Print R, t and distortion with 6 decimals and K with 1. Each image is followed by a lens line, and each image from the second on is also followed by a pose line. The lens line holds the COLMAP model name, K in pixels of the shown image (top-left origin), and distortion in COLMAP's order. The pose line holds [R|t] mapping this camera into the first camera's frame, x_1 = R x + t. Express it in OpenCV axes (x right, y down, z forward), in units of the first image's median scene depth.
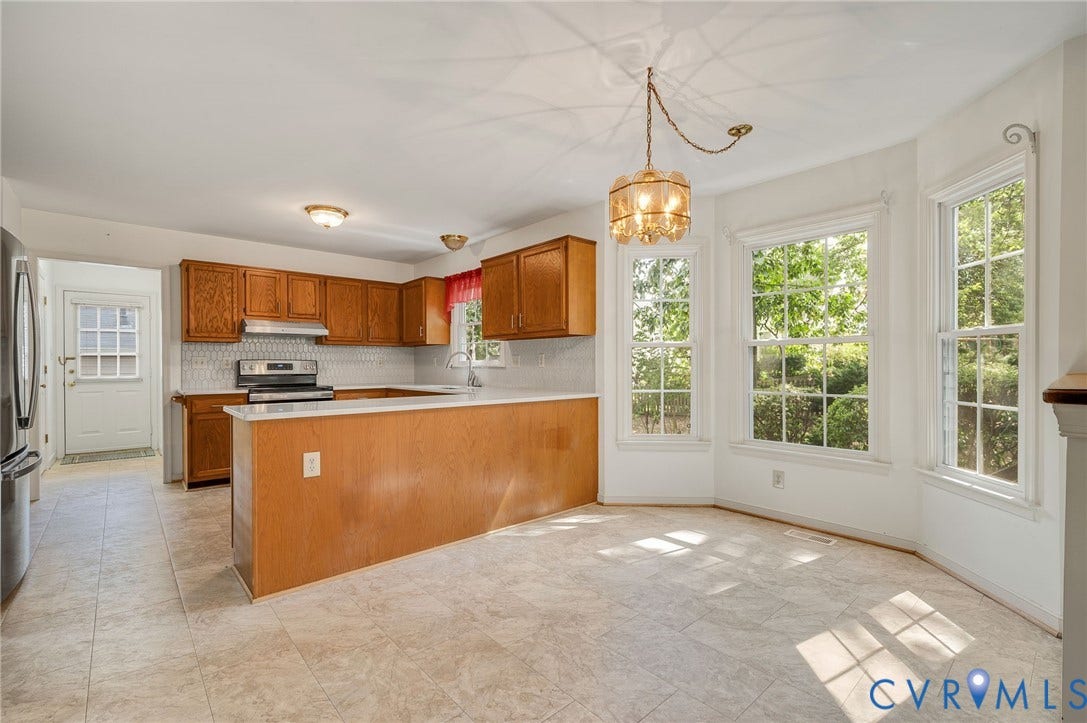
lens RADIAL K [[451.9, 0, 541.2], [0, 451.9, 370.3], [0, 0, 1]] dist [-0.010034, -0.001331]
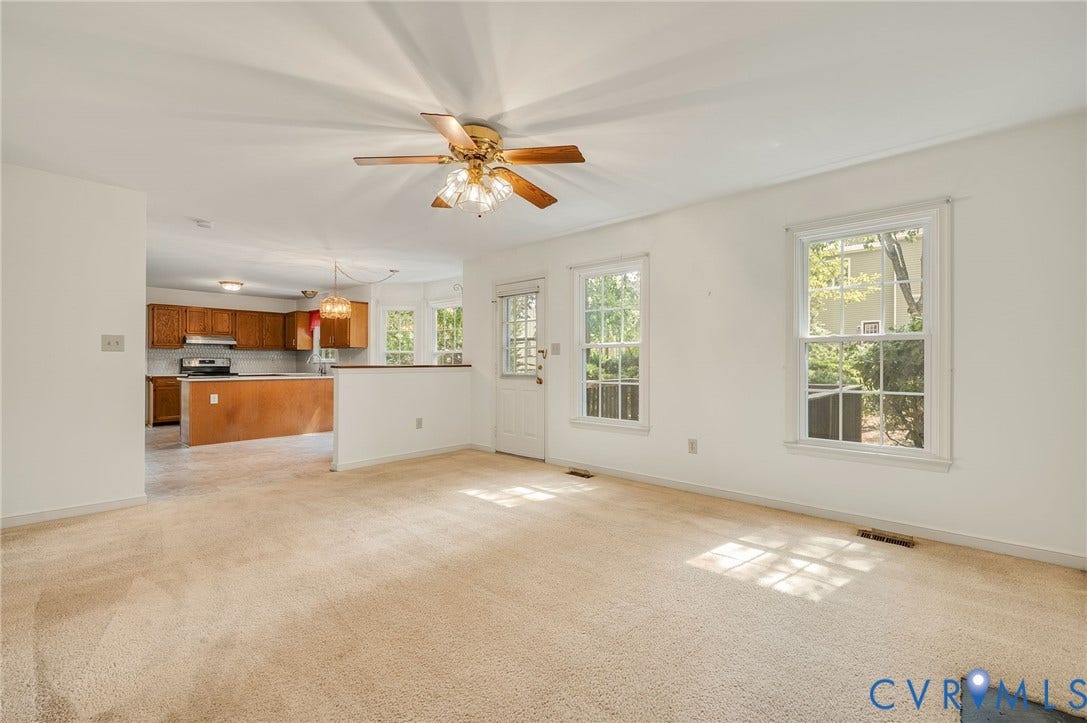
lens RADIAL K [[451.9, 0, 554.8], [0, 451.9, 361.2], [0, 0, 1]] dist [-0.010034, -0.001331]
pose [[0.993839, 0.001468, 0.110827, 0.584008], [-0.000075, 0.999921, -0.012571, 0.010937], [-0.110837, 0.012486, 0.993760, -0.907319]]
